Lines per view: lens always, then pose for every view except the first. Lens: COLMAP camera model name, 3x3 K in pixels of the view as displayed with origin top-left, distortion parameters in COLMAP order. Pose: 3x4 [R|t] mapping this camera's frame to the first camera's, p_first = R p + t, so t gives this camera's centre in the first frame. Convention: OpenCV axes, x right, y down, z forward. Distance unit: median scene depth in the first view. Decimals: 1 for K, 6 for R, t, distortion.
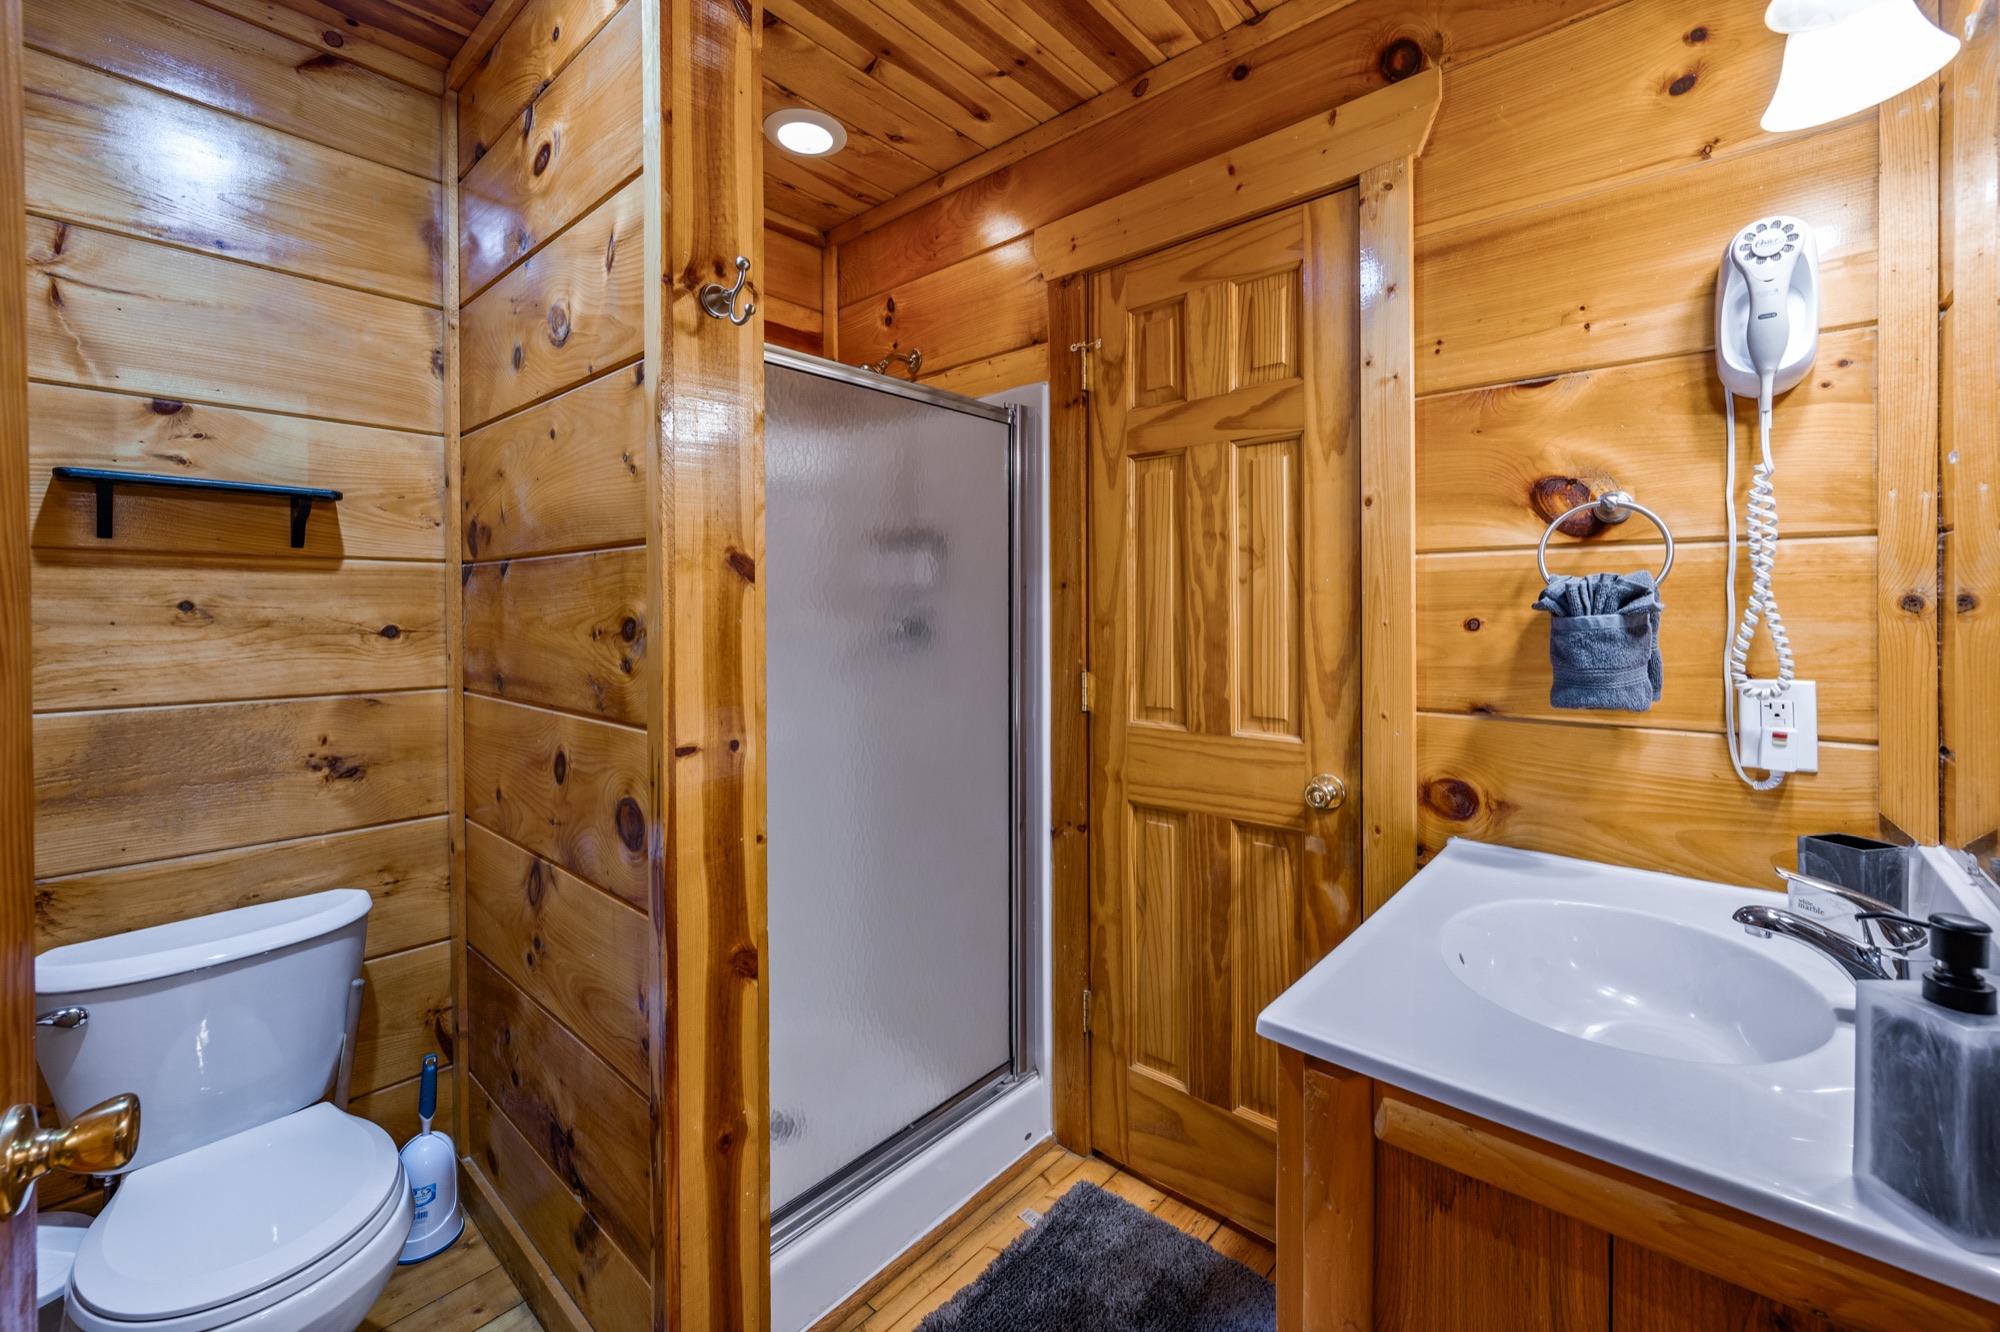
lens RADIAL K [[808.7, 0, 1002.9], [0, 808.7, 616.3], [0, 0, 1]] dist [-0.000823, -0.000144]
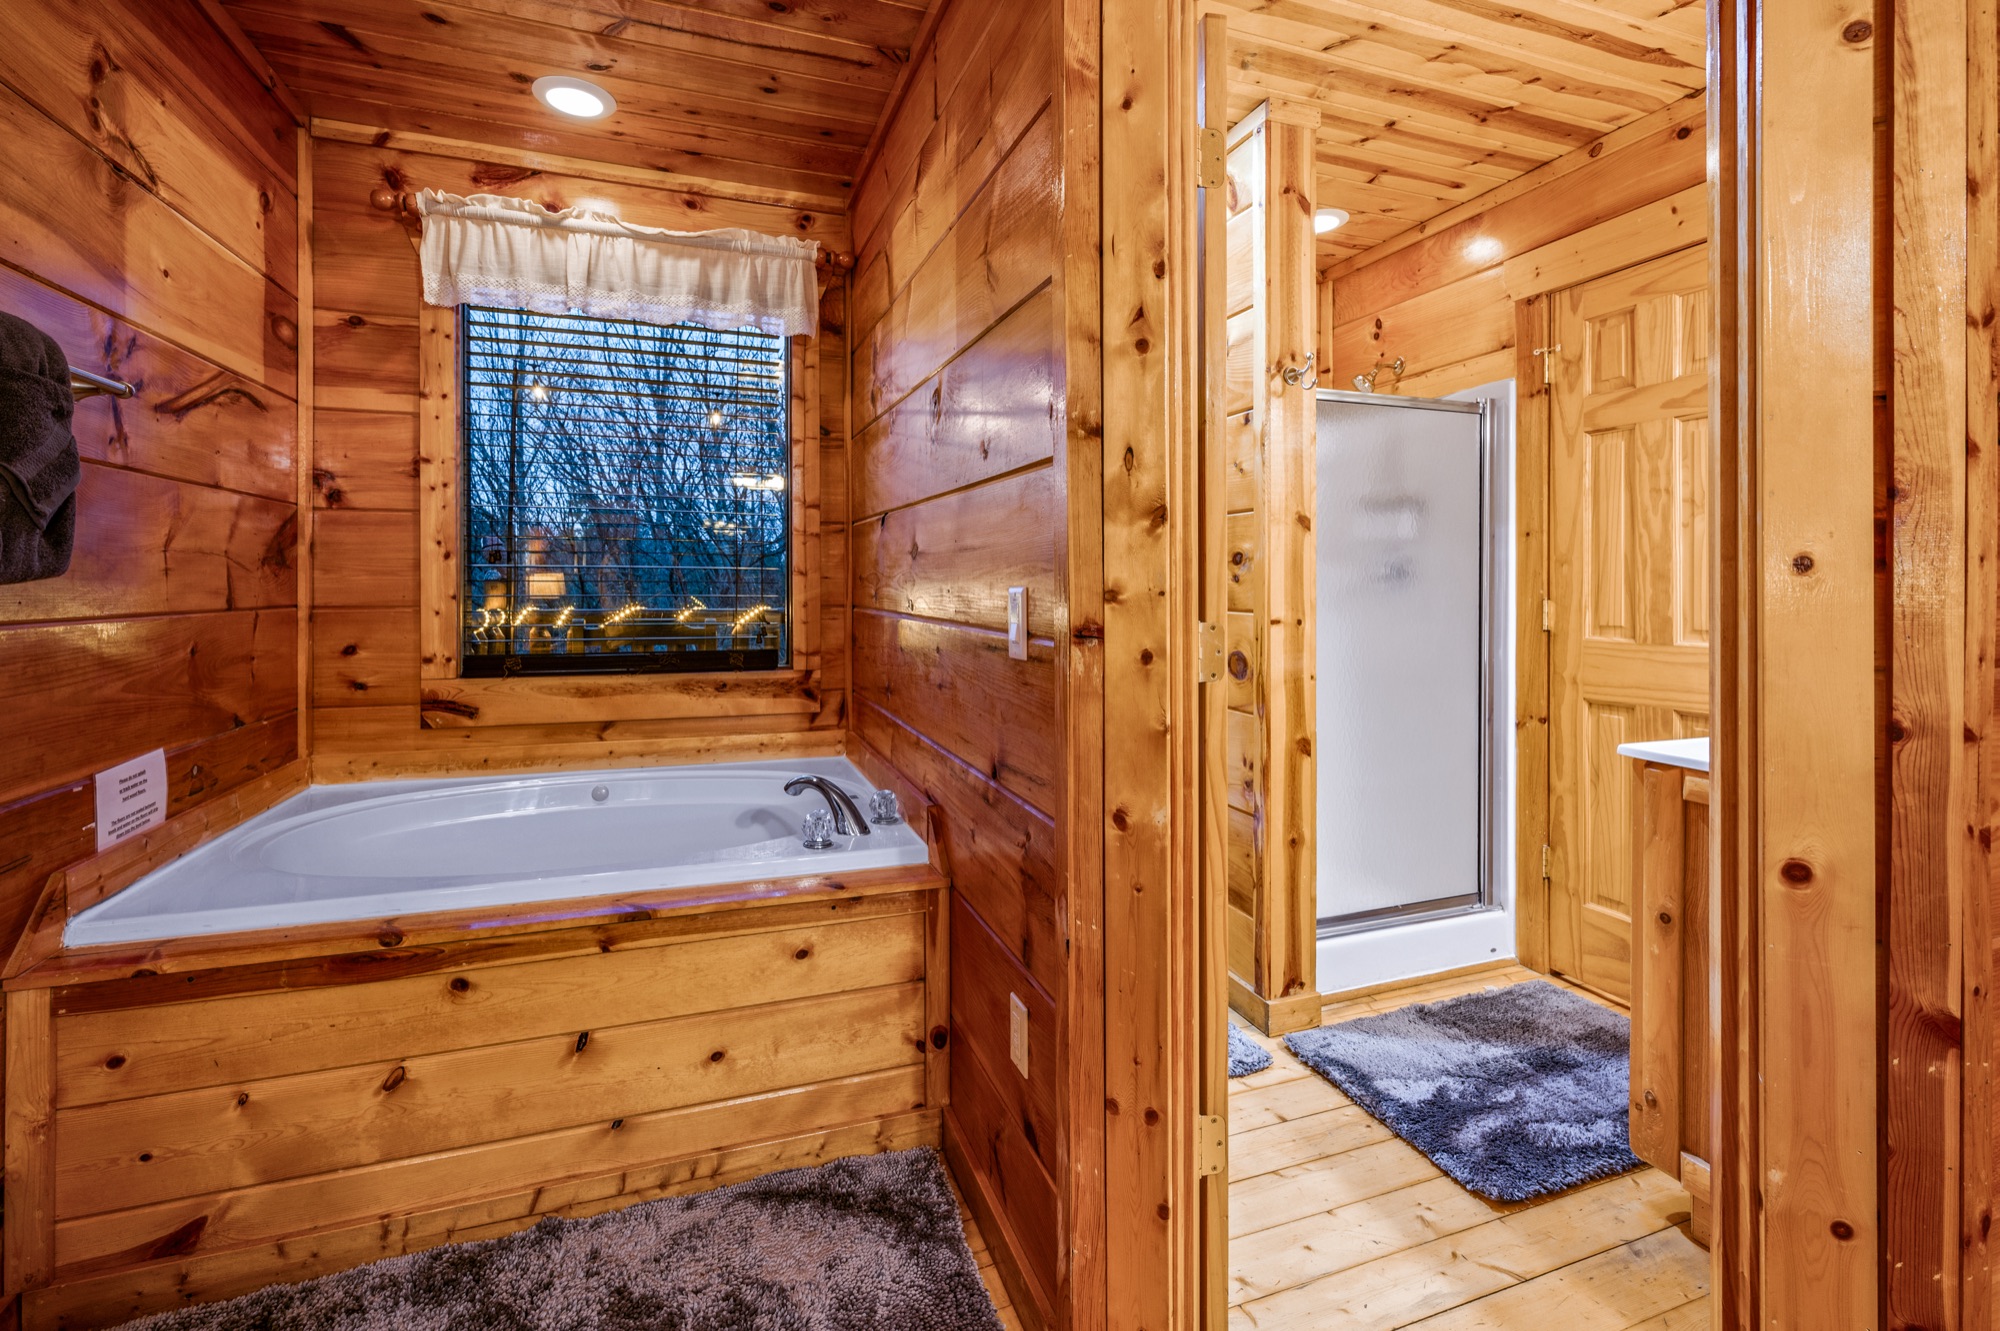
lens RADIAL K [[874.7, 0, 995.3], [0, 874.7, 585.1], [0, 0, 1]] dist [-0.002585, -0.000584]
pose [[0.872046, 0.004832, -0.489399, 0.019015], [-0.009336, 0.999934, -0.006764, 0.070497], [0.489334, 0.010468, 0.872034, -0.735992]]
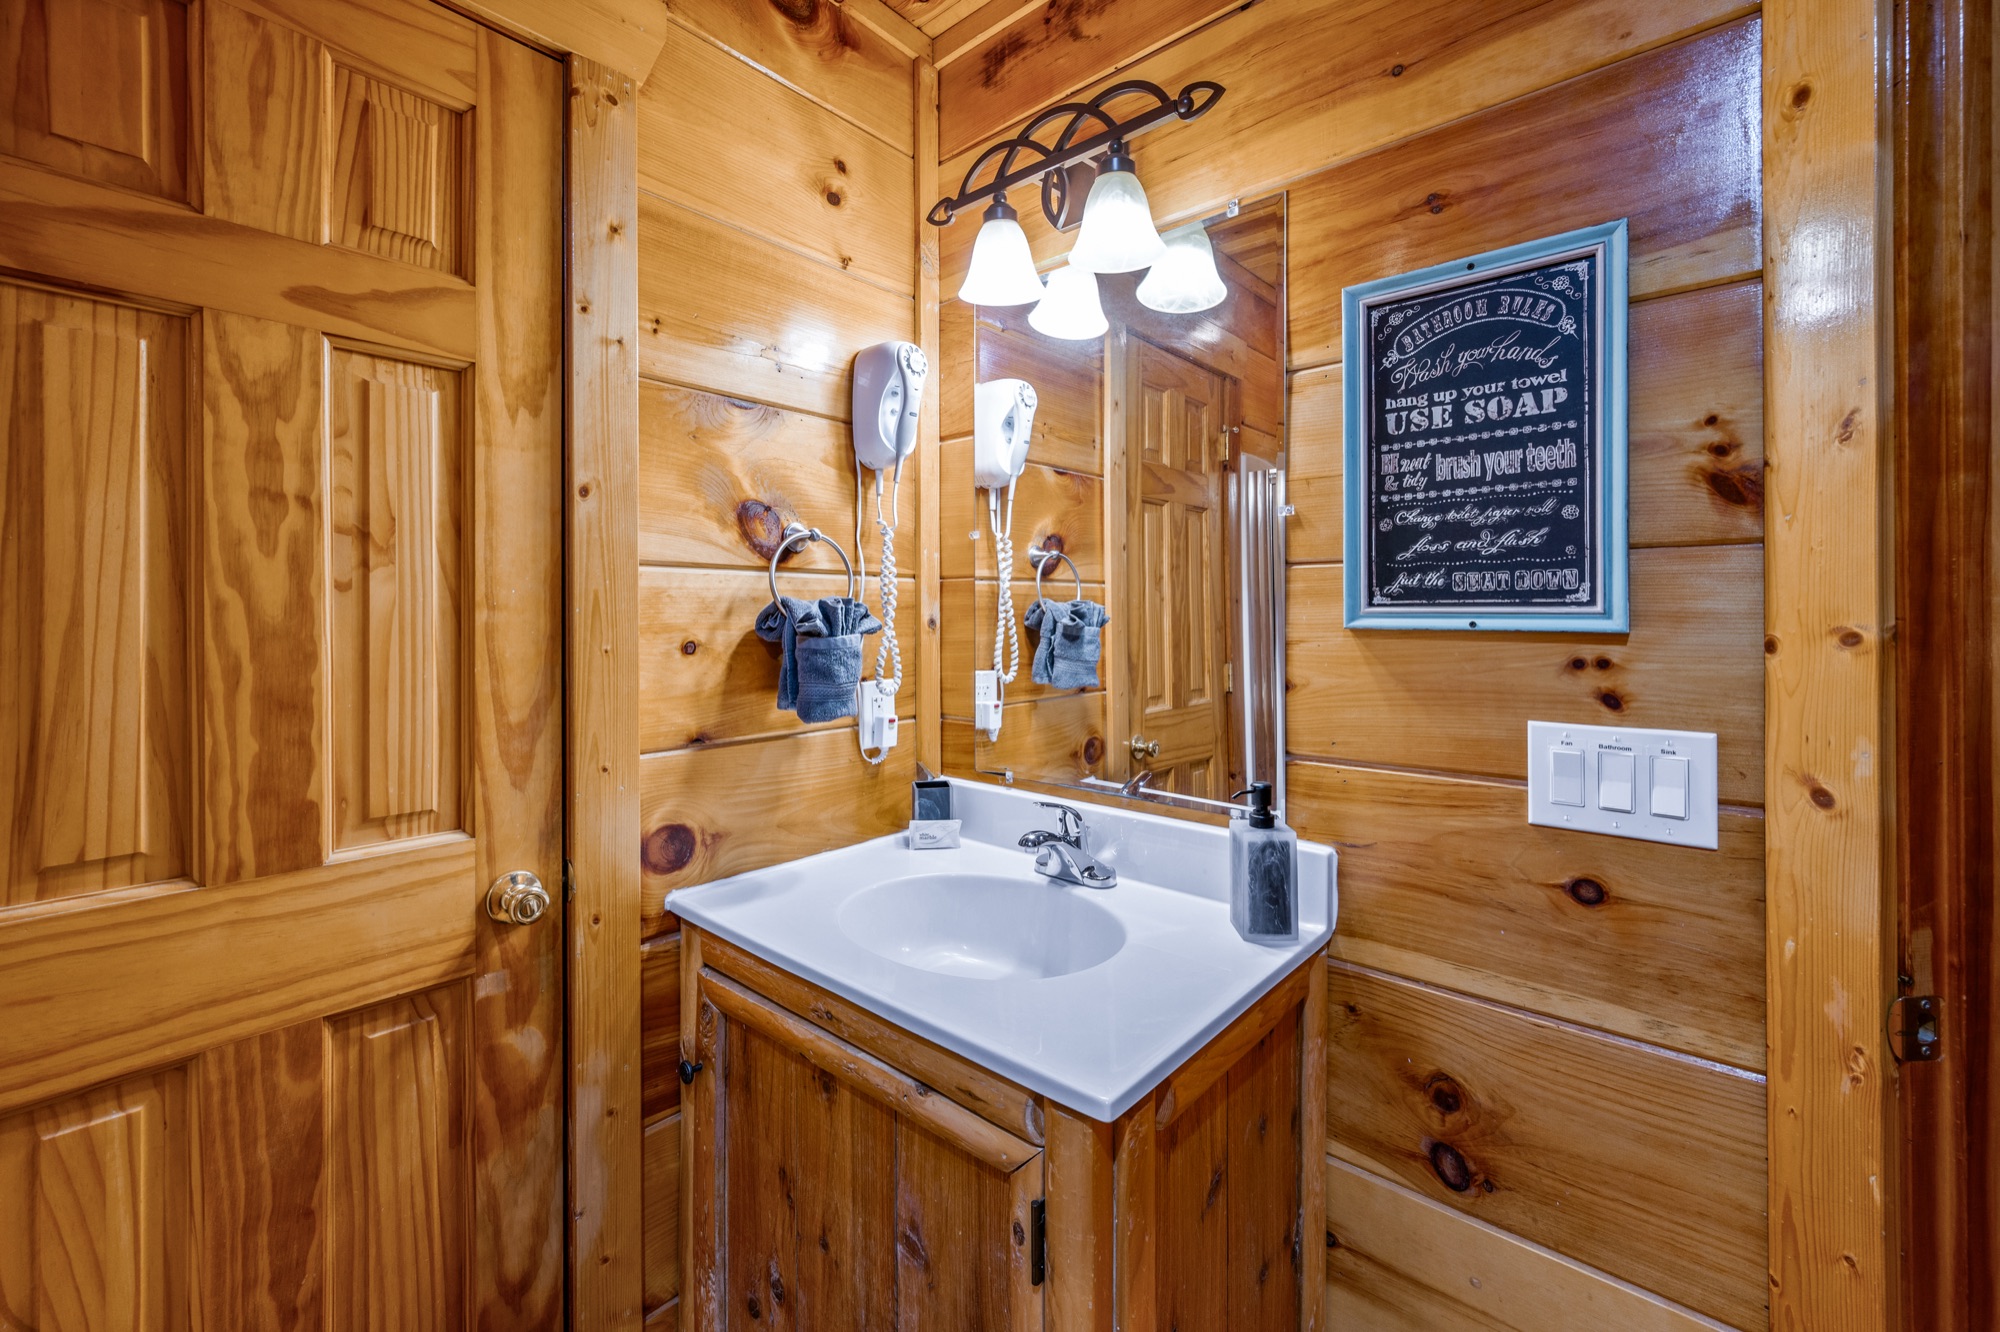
lens RADIAL K [[808.7, 0, 1002.9], [0, 808.7, 616.3], [0, 0, 1]] dist [-0.000823, -0.000144]
pose [[0.007629, 0.005352, 0.999957, -0.263725], [0.015882, 0.999859, -0.005473, -0.011914], [-0.999845, 0.015923, 0.007543, 0.524721]]
